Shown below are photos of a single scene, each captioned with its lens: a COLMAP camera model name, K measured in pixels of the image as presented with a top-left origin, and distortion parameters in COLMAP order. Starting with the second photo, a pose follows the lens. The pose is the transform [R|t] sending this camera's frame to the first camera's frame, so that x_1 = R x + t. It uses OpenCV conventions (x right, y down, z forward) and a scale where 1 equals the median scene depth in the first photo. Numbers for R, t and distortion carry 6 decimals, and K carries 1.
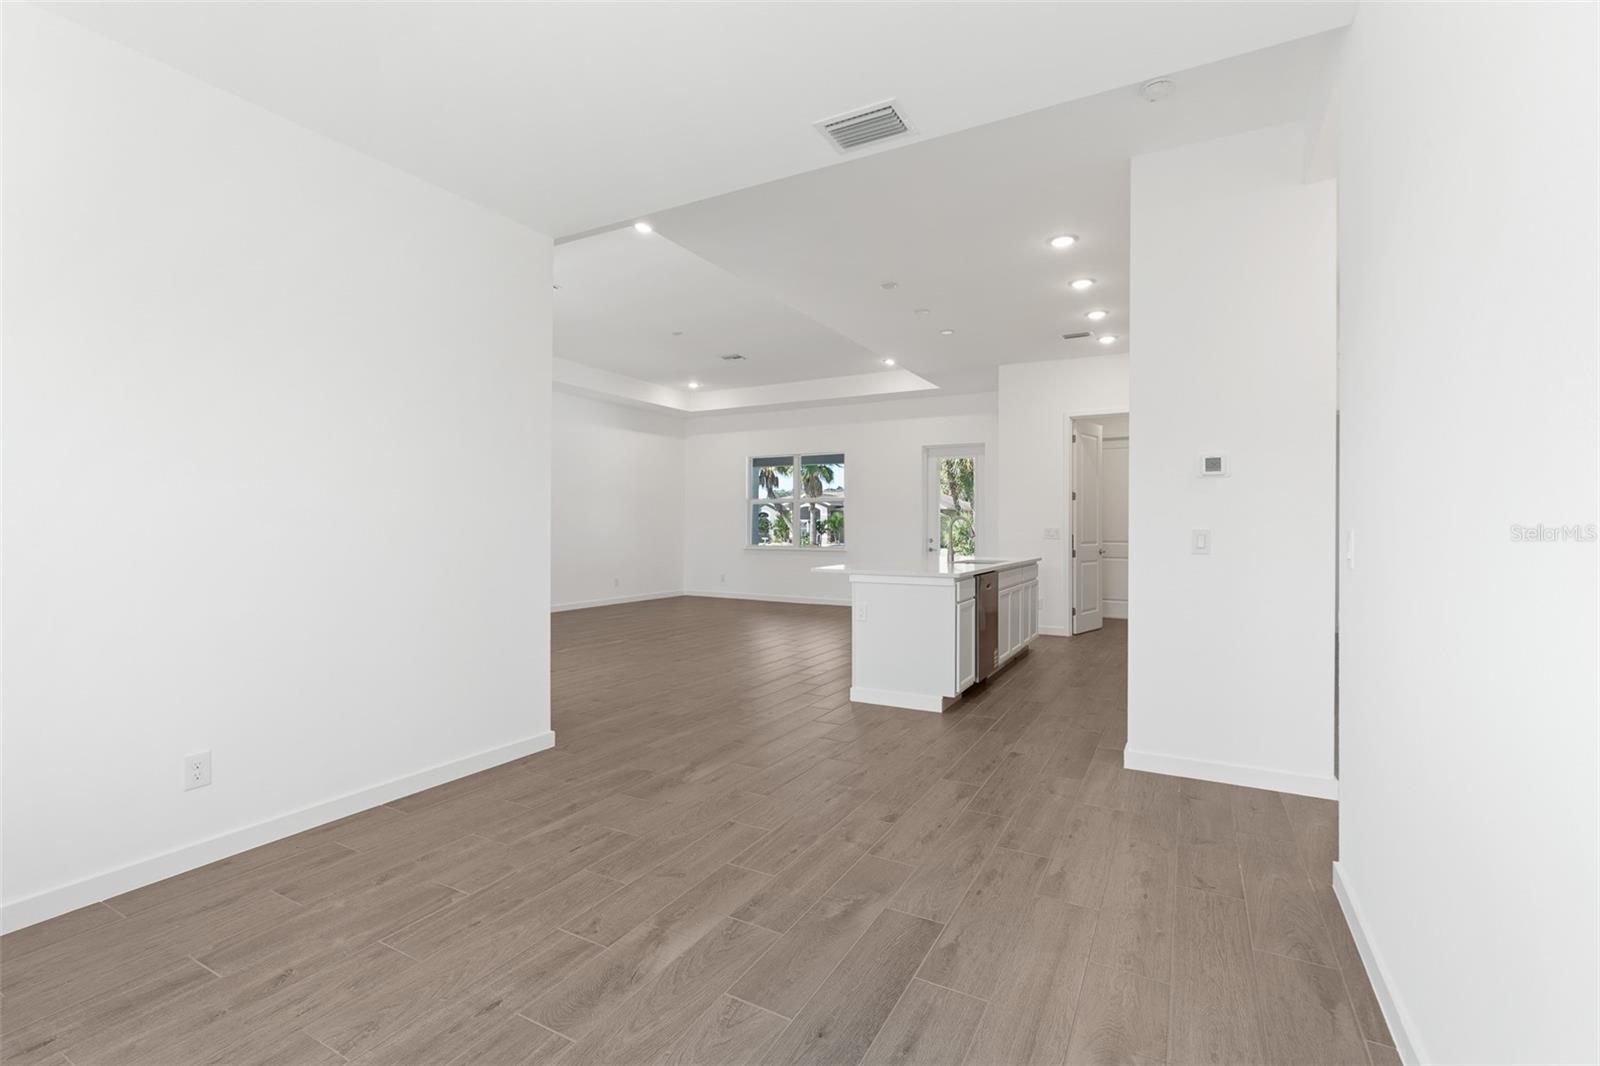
lens RADIAL K [[716.7, 0, 807.3], [0, 716.7, 520.1], [0, 0, 1]] dist [-0.001137, 0.000037]
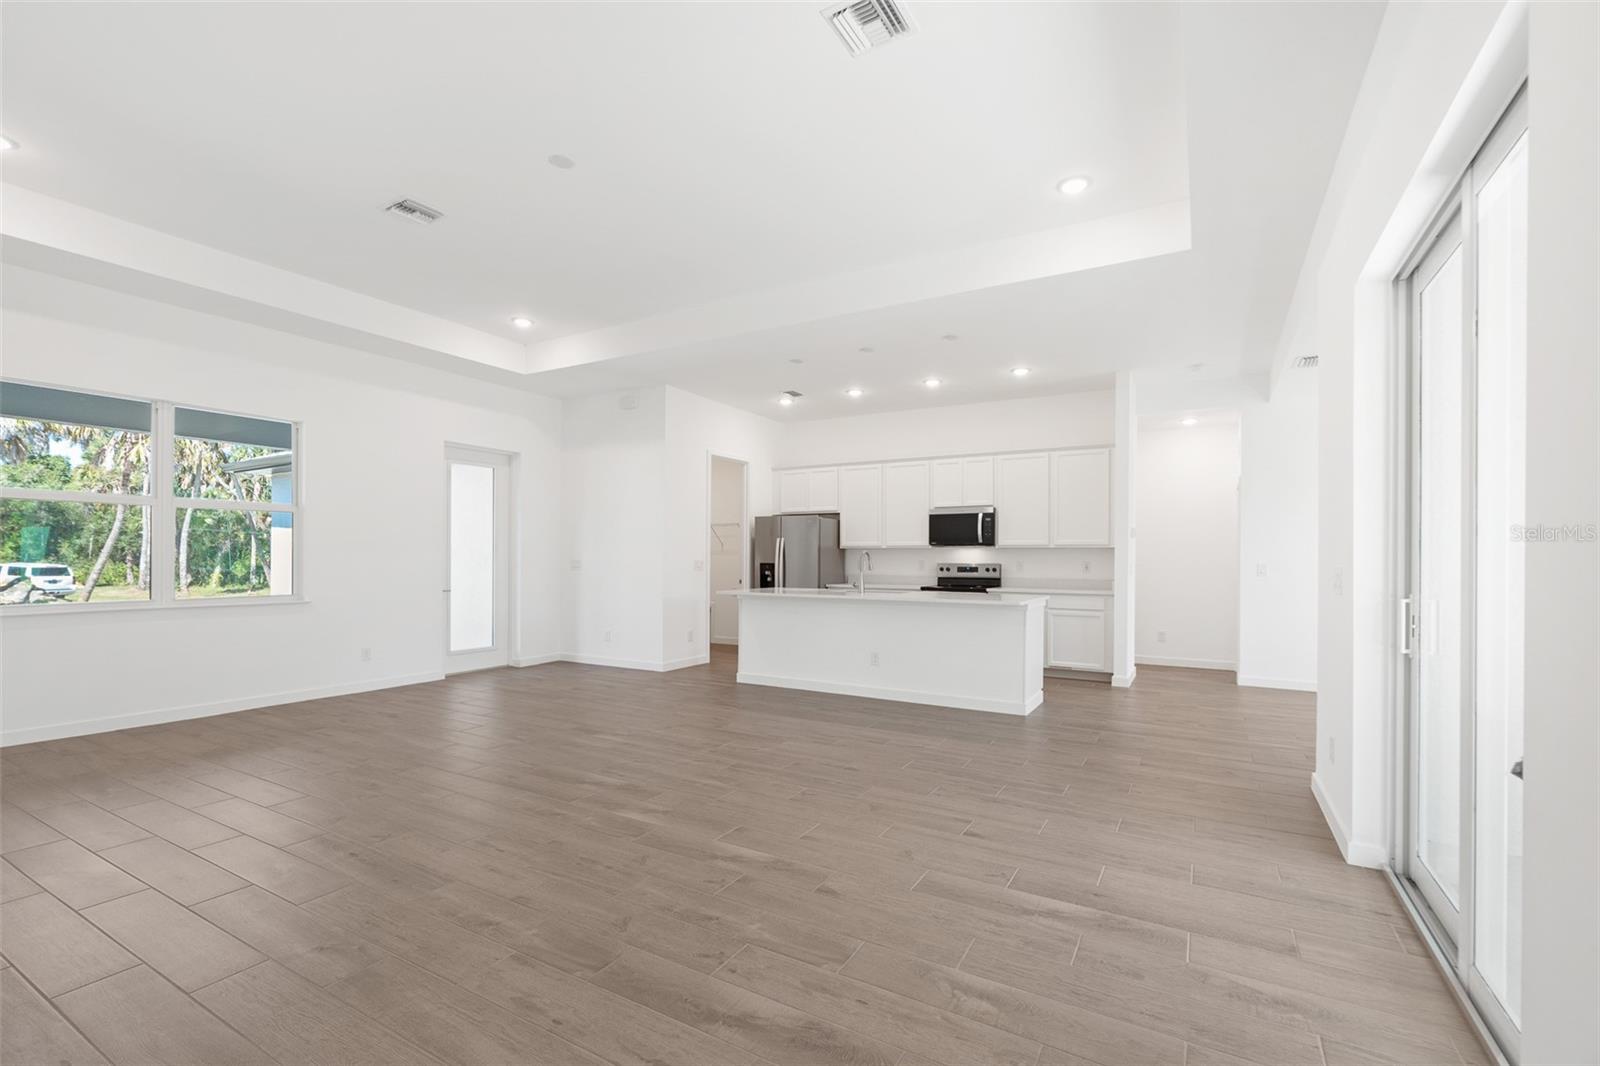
lens RADIAL K [[695.9, 0, 806.1], [0, 695.9, 561.7], [0, 0, 1]] dist [-0.000964, -0.000085]
pose [[0.029529, -0.005274, 0.999550, -0.592271], [-0.012676, 0.999904, 0.005650, 0.005262], [-0.999484, -0.012838, 0.029459, 0.745467]]
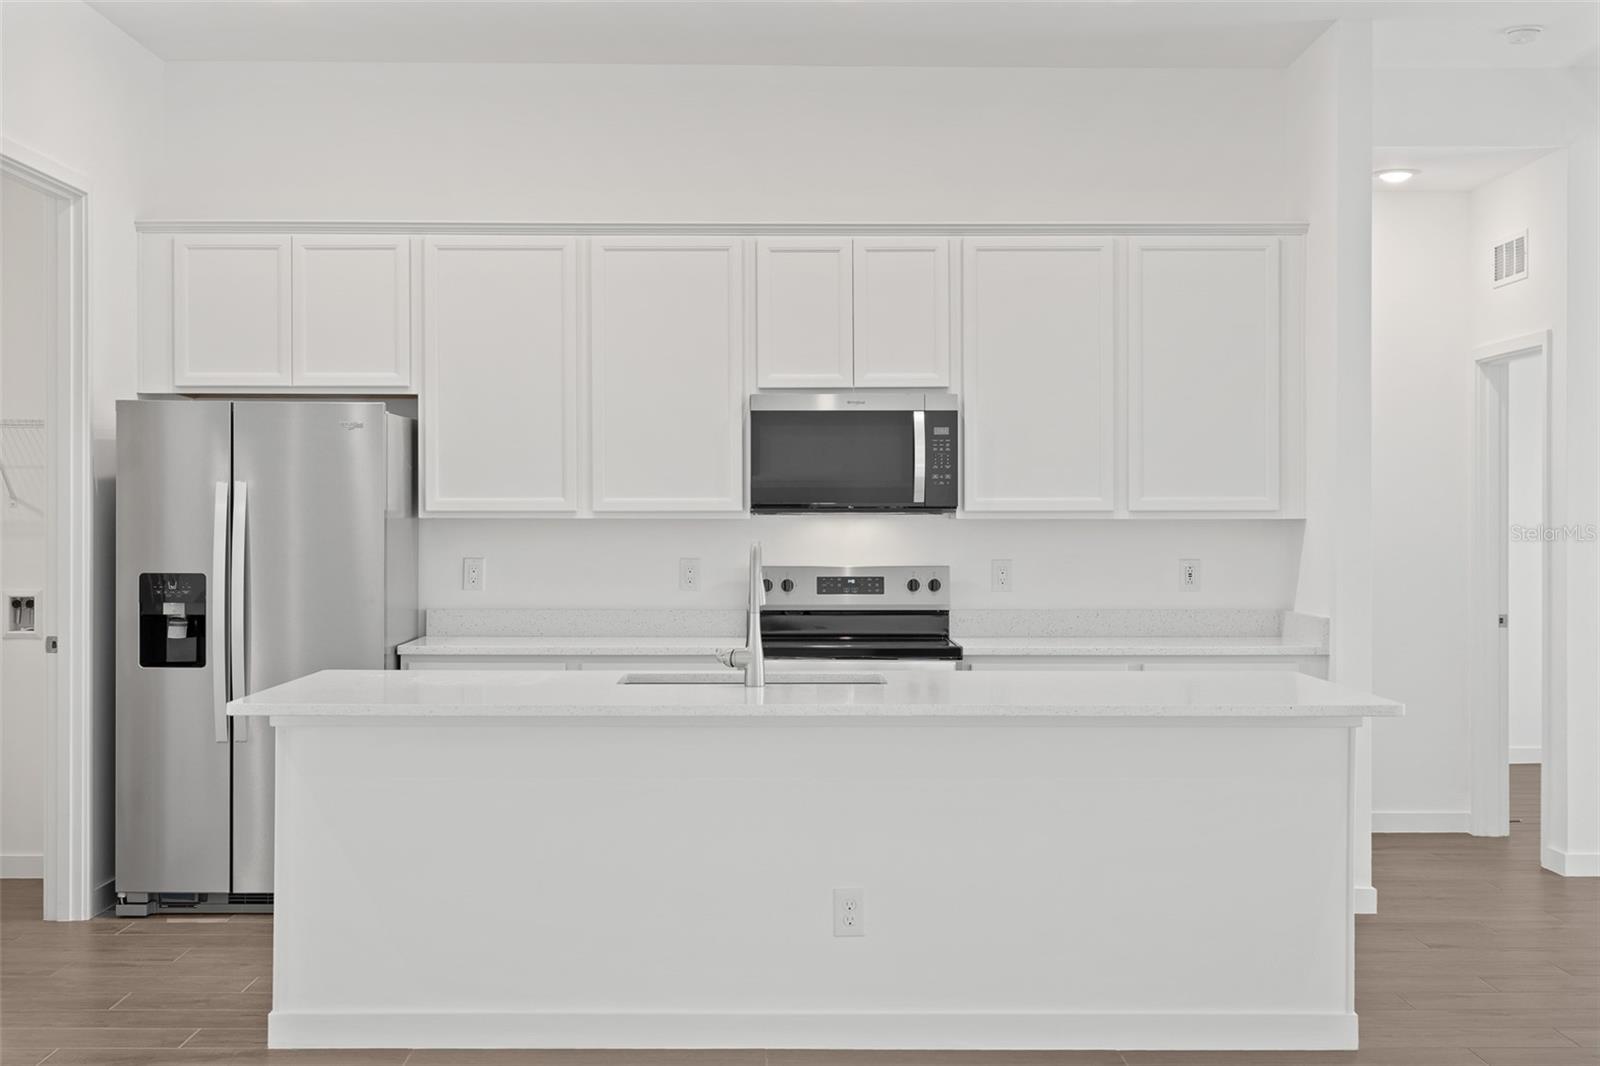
lens RADIAL K [[2029.1, 0, 768.4], [0, 2029.1, 531.4], [0, 0, 1]] dist [0.019982, -0.029751]
pose [[-0.470880, -0.010475, 0.882135, -0.403533], [-0.009344, 0.999933, 0.006885, -0.010244], [-0.882148, -0.005001, -0.470946, 0.995578]]
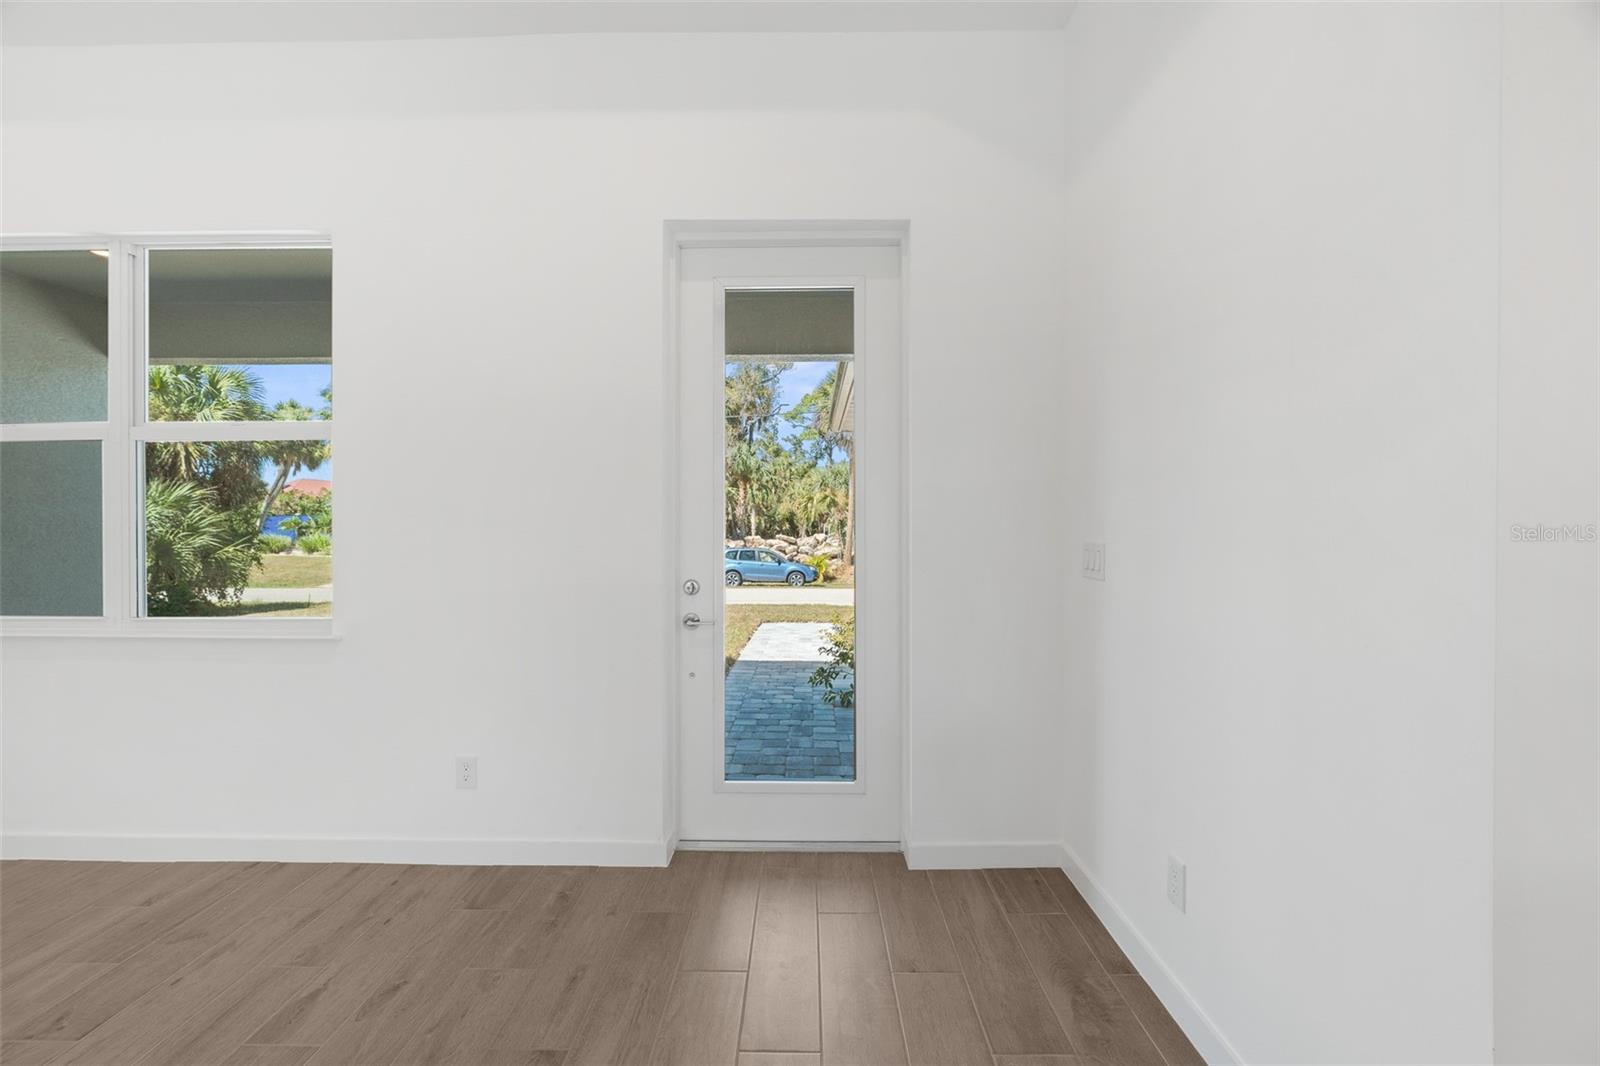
lens RADIAL K [[693.5, 0, 793.7], [0, 693.5, 533.8], [0, 0, 1]] dist [-0.001270, 0.000228]
pose [[0.891166, -0.007418, 0.453617, 0.104850], [-0.001422, 0.999816, 0.019143, 0.003133], [-0.453676, -0.017705, 0.890991, 0.895790]]
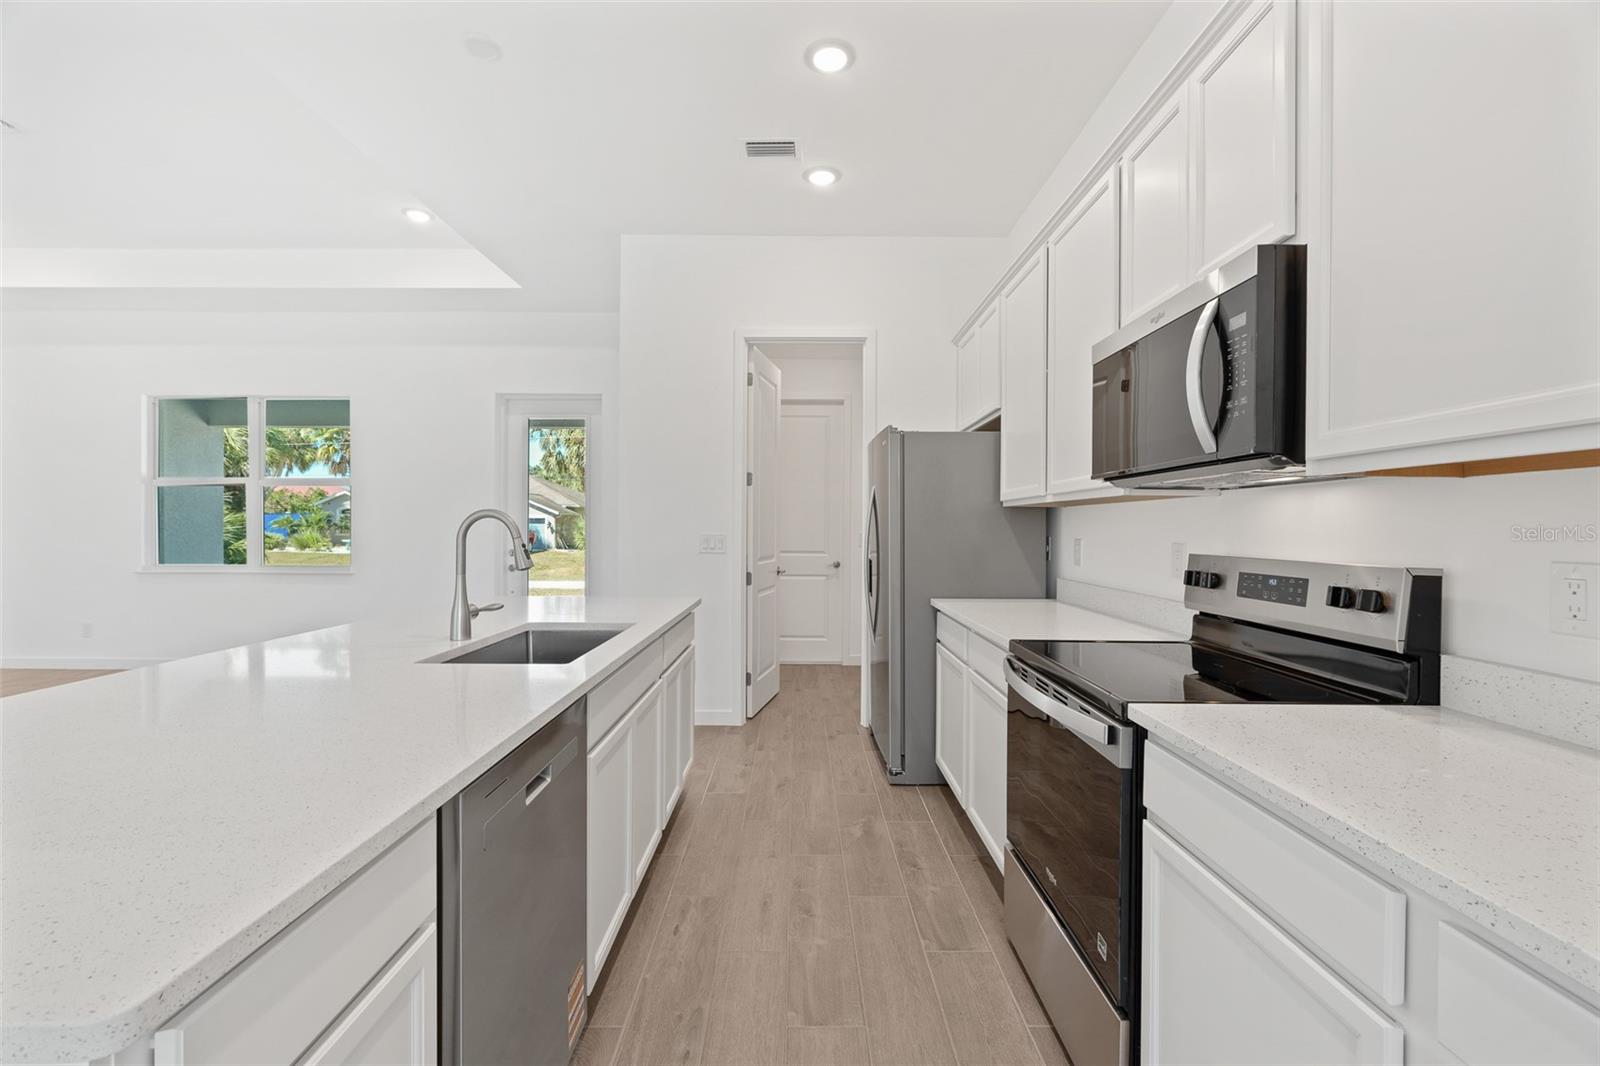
lens RADIAL K [[685.5, 0, 802.7], [0, 685.5, 533.3], [0, 0, 1]] dist [-0.000688, -0.000037]
pose [[0.878414, -0.003668, 0.477887, 0.132555], [-0.005675, 0.999820, 0.018106, -0.000012], [-0.477867, -0.018617, 0.878235, 0.449278]]
